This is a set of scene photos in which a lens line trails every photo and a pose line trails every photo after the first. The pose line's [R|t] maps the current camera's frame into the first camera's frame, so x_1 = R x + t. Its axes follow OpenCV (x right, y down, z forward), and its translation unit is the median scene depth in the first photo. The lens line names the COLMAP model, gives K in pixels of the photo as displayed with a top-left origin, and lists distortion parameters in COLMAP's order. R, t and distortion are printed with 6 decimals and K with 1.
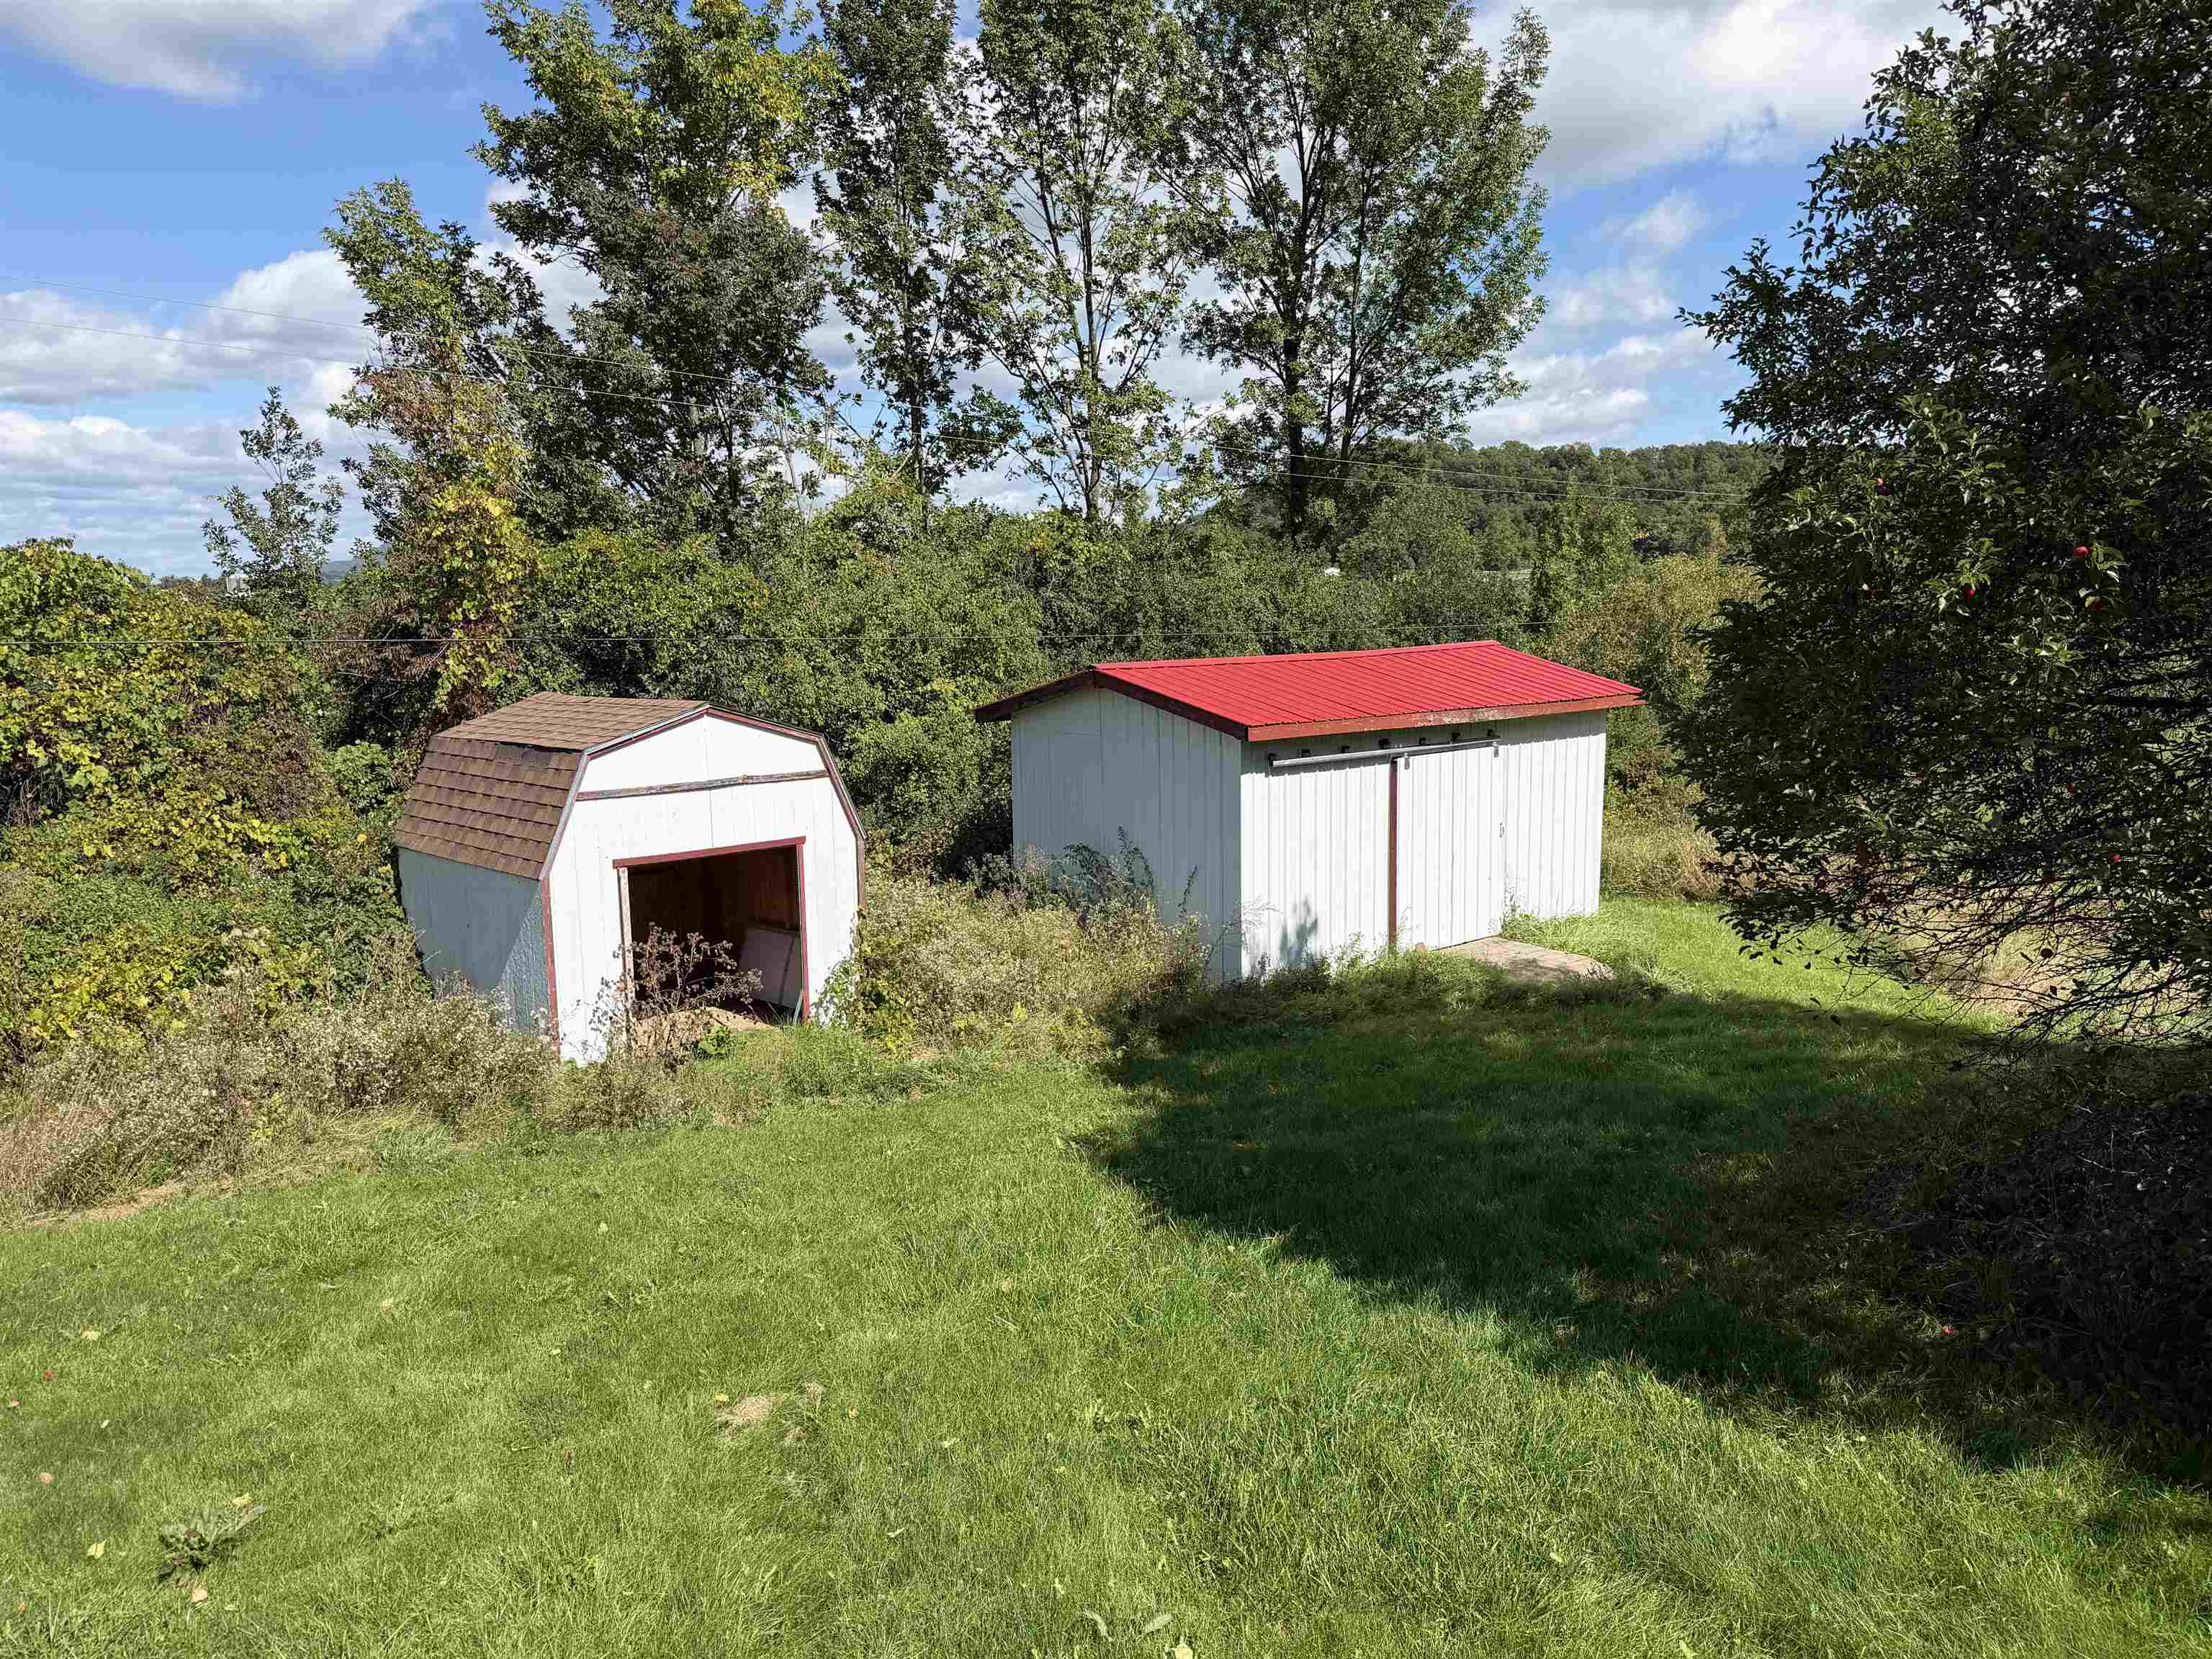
lens RADIAL K [[1548.7, 0, 1106.0], [0, 1548.7, 829.5], [0, 0, 1]] dist [0.132127, -0.244003]
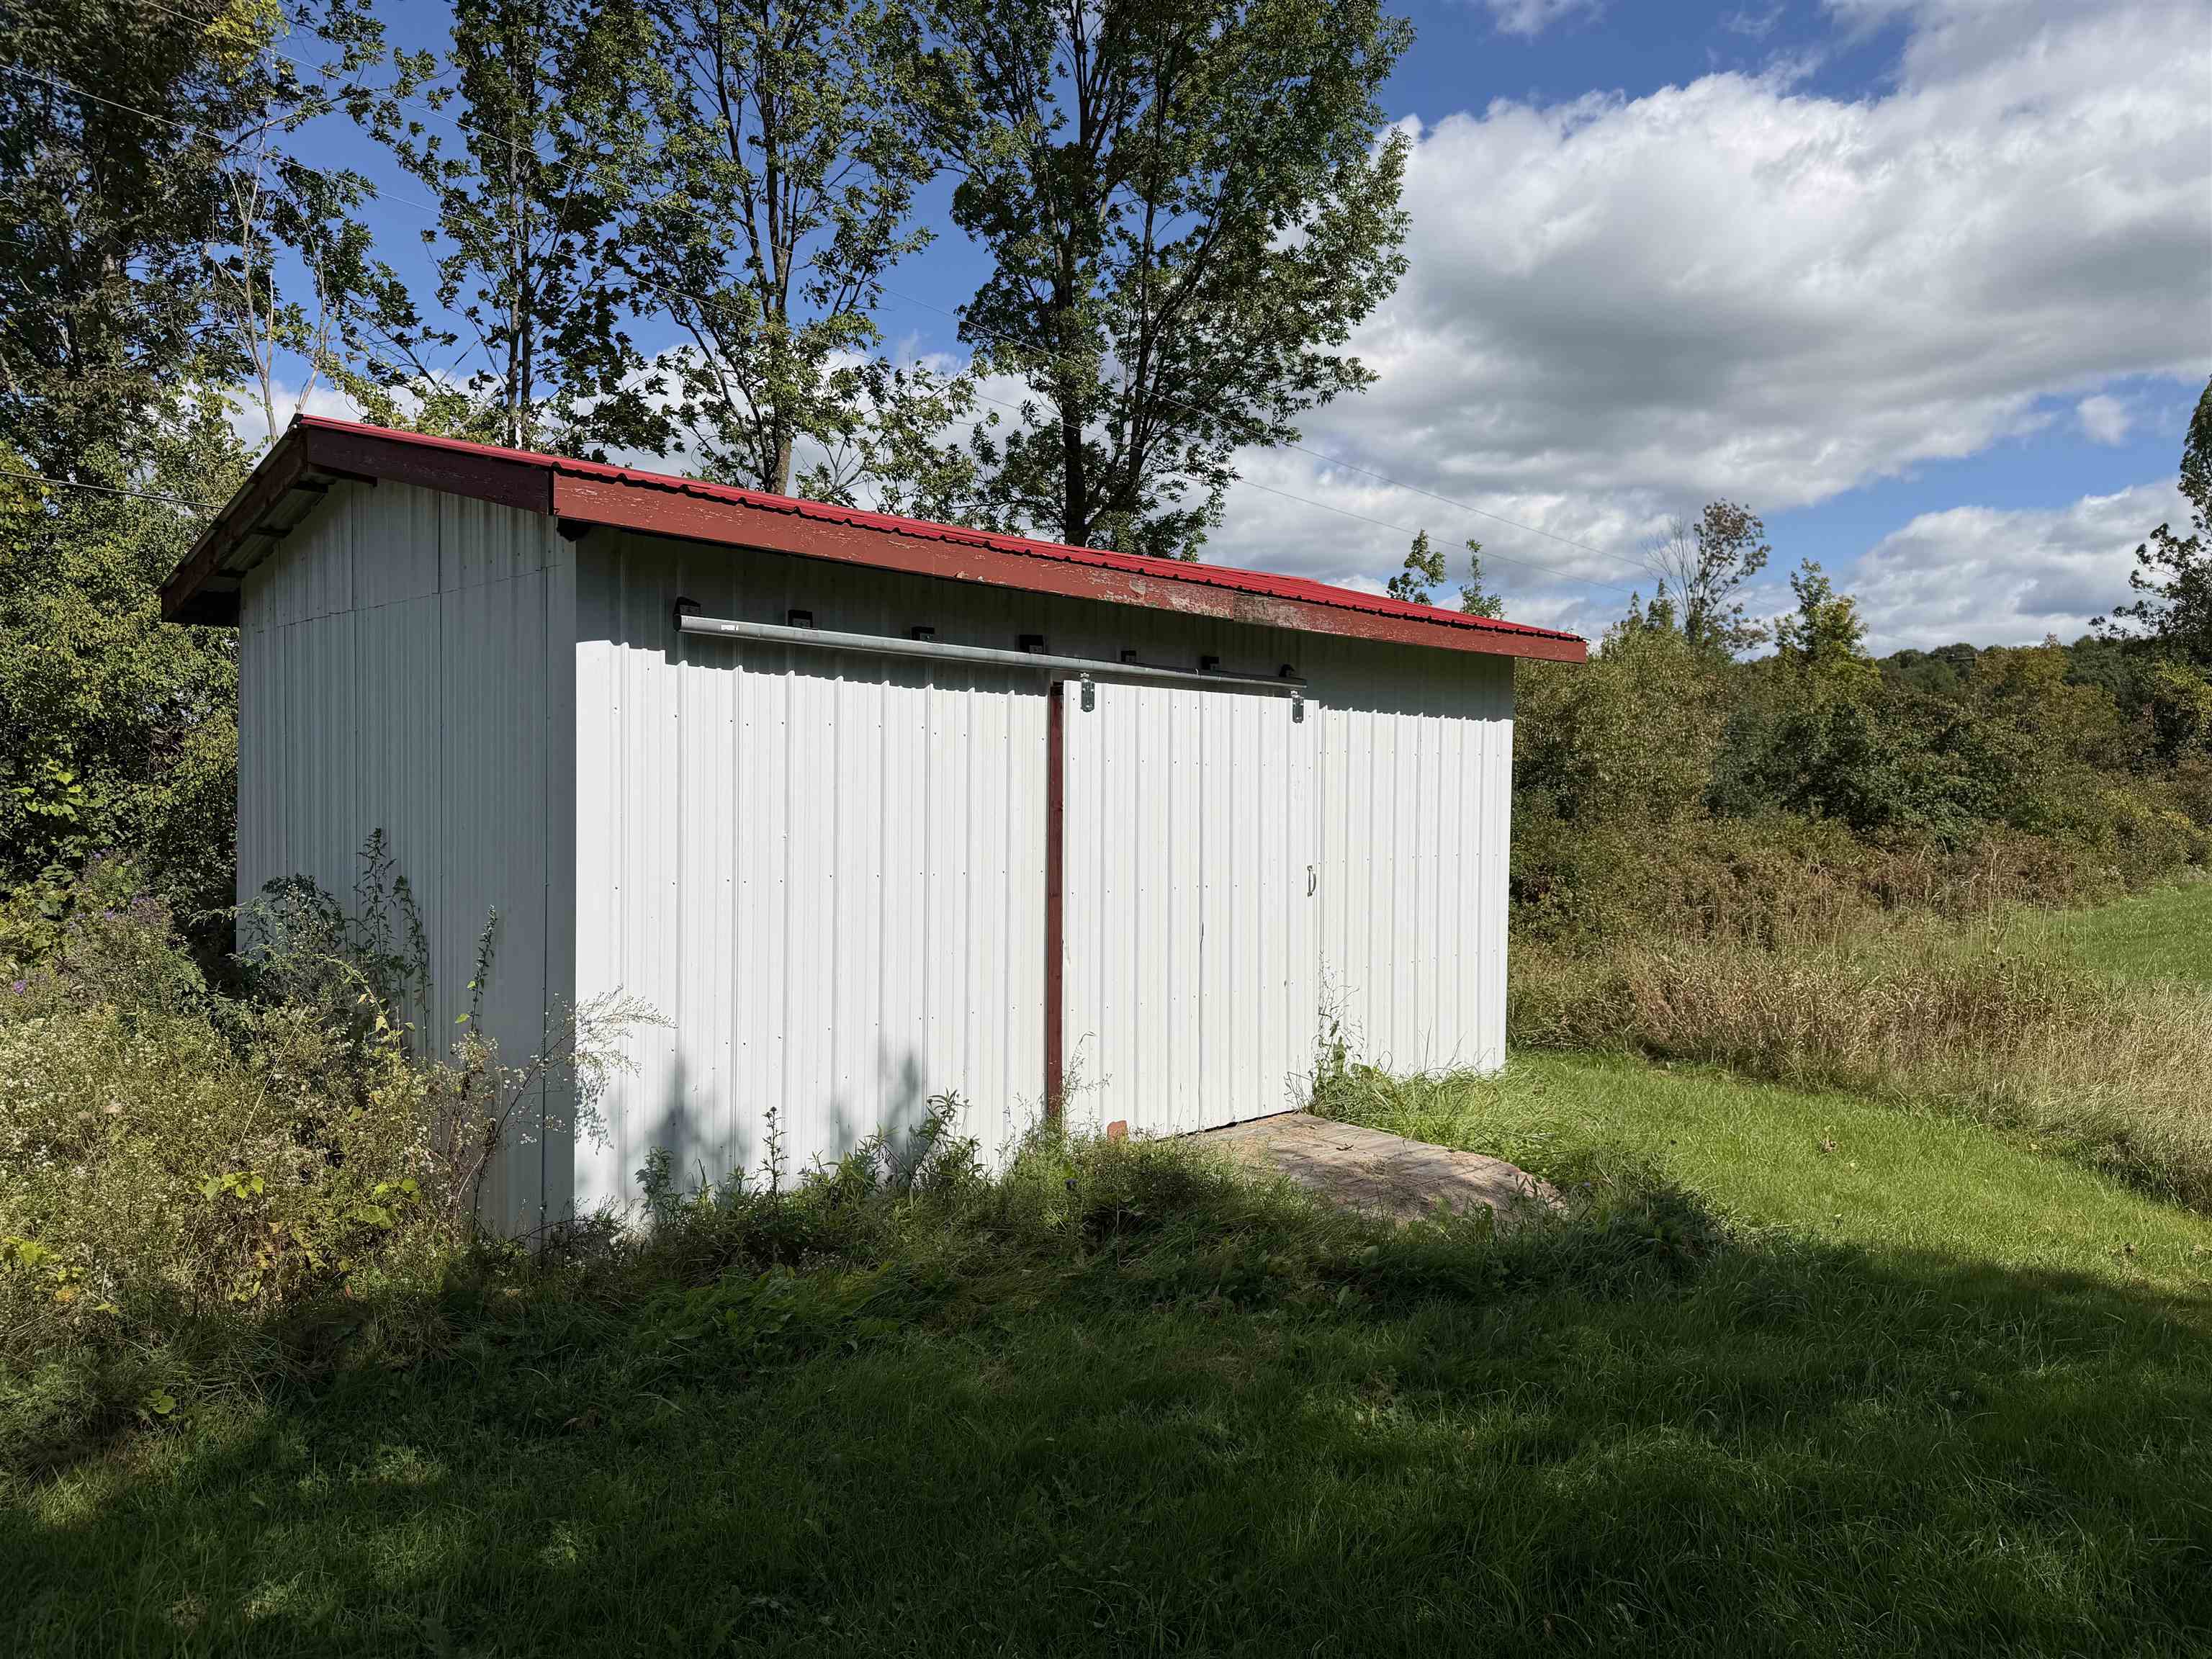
lens RADIAL K [[1548.7, 0, 1106.0], [0, 1548.7, 829.5], [0, 0, 1]] dist [0.132127, -0.244003]
pose [[0.996299, 0.026156, 0.081884, 0.156010], [-0.016026, 0.992400, -0.122003, 0.043604], [-0.084453, 0.120239, 0.989146, 0.550902]]
